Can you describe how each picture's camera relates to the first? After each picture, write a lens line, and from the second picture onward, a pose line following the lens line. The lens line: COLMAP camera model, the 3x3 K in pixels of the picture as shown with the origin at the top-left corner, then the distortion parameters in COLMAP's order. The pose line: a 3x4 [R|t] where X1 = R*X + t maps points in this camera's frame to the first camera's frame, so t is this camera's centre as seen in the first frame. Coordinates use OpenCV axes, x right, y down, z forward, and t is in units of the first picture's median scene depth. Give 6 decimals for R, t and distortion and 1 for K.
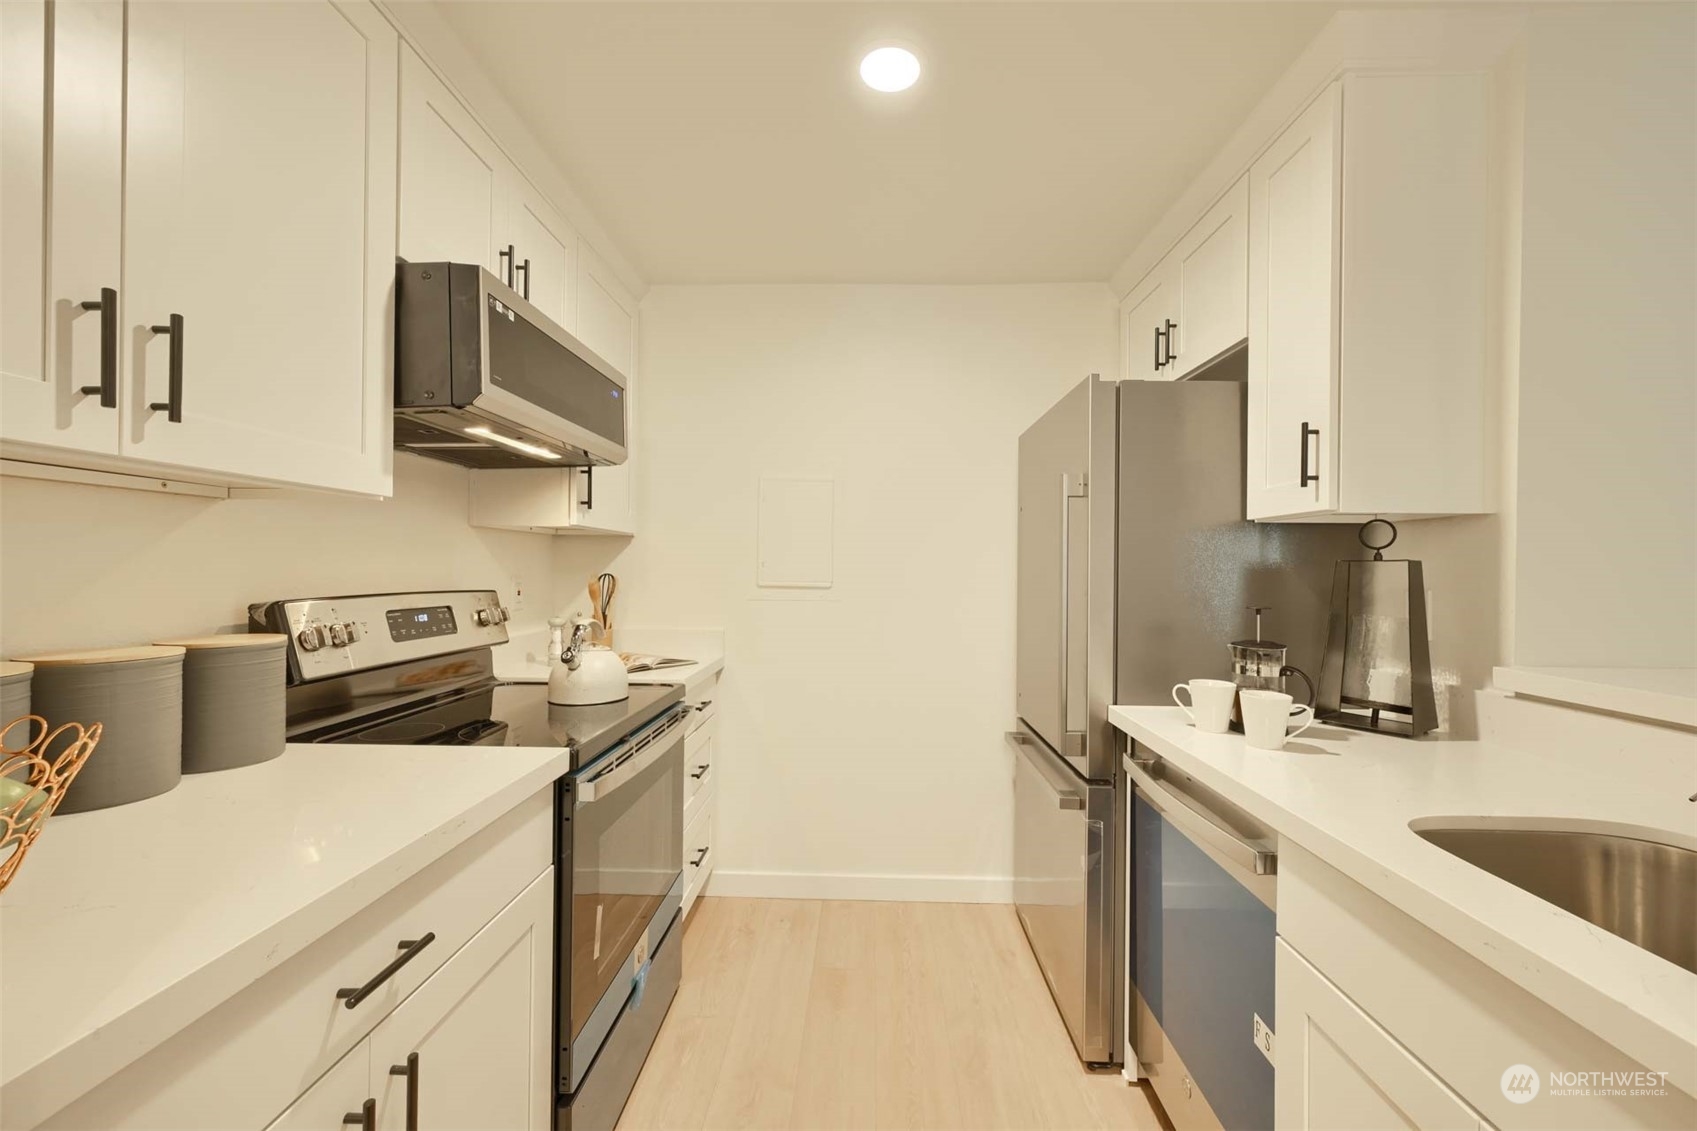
lens RADIAL K [[665.6, 0, 848.5], [0, 665.6, 565.5], [0, 0, 1]] dist [0.001135, 0.000518]
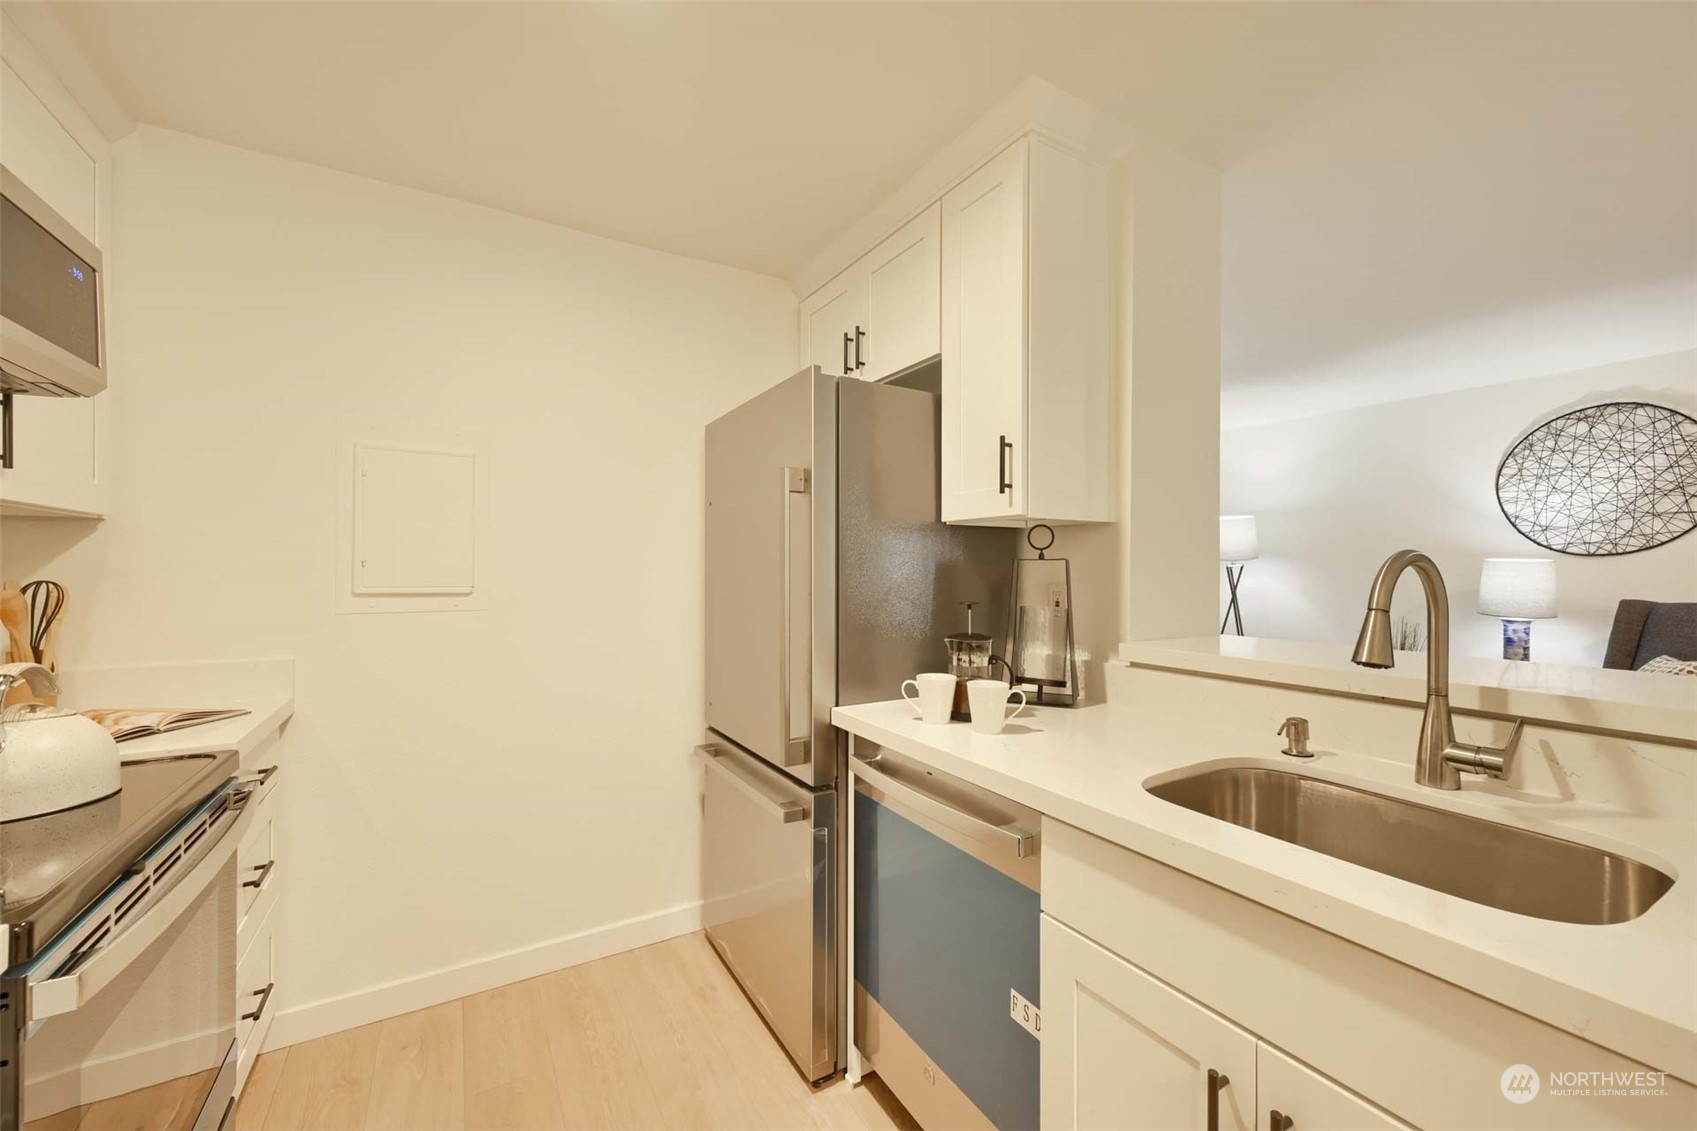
lens RADIAL K [[665.6, 0, 848.5], [0, 665.6, 565.5], [0, 0, 1]] dist [0.001135, 0.000518]
pose [[0.843527, -0.004843, 0.537065, -0.112171], [0.003137, 0.999987, 0.004089, -0.002074], [-0.537078, -0.001765, 0.843531, 0.164942]]
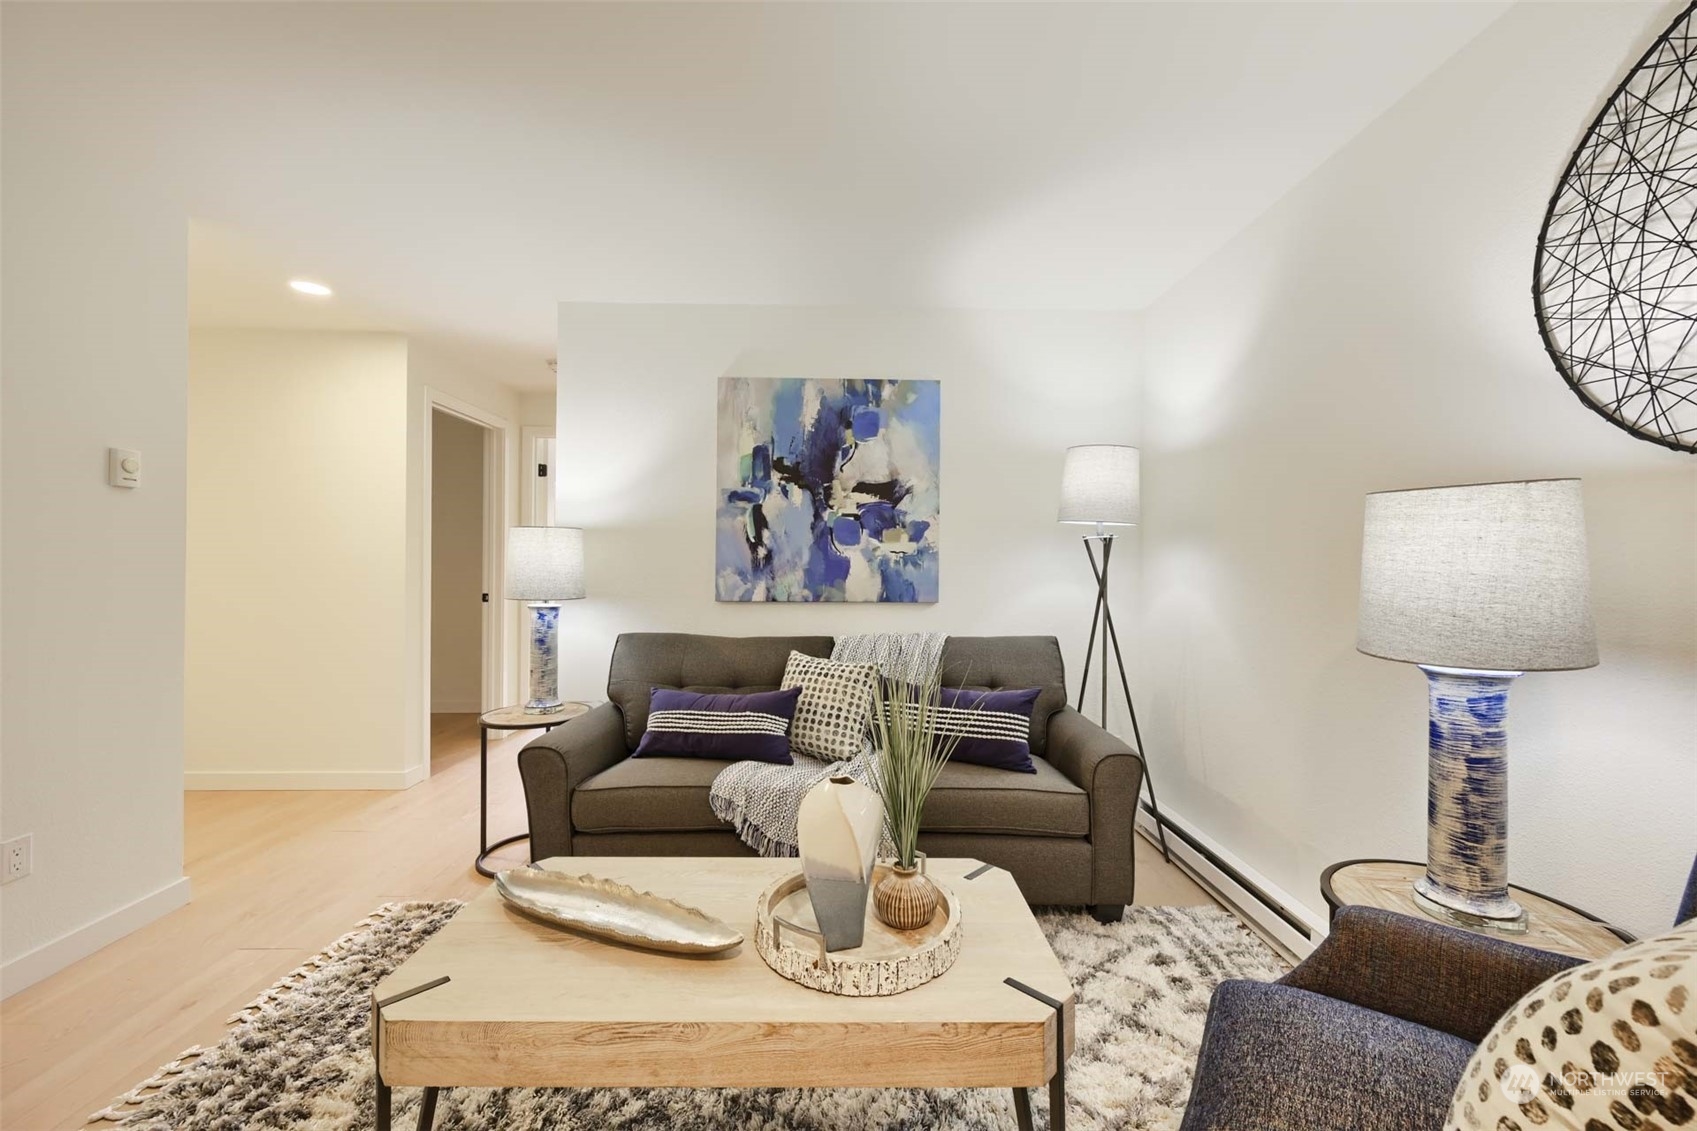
lens RADIAL K [[660.3, 0, 848.5], [0, 660.3, 565.5], [0, 0, 1]] dist [-0.001486, 0.000188]
pose [[0.998703, -0.002527, 0.050850, 2.202007], [0.002298, 0.999987, 0.004554, 0.074710], [-0.050860, -0.004431, 0.998696, 0.163593]]
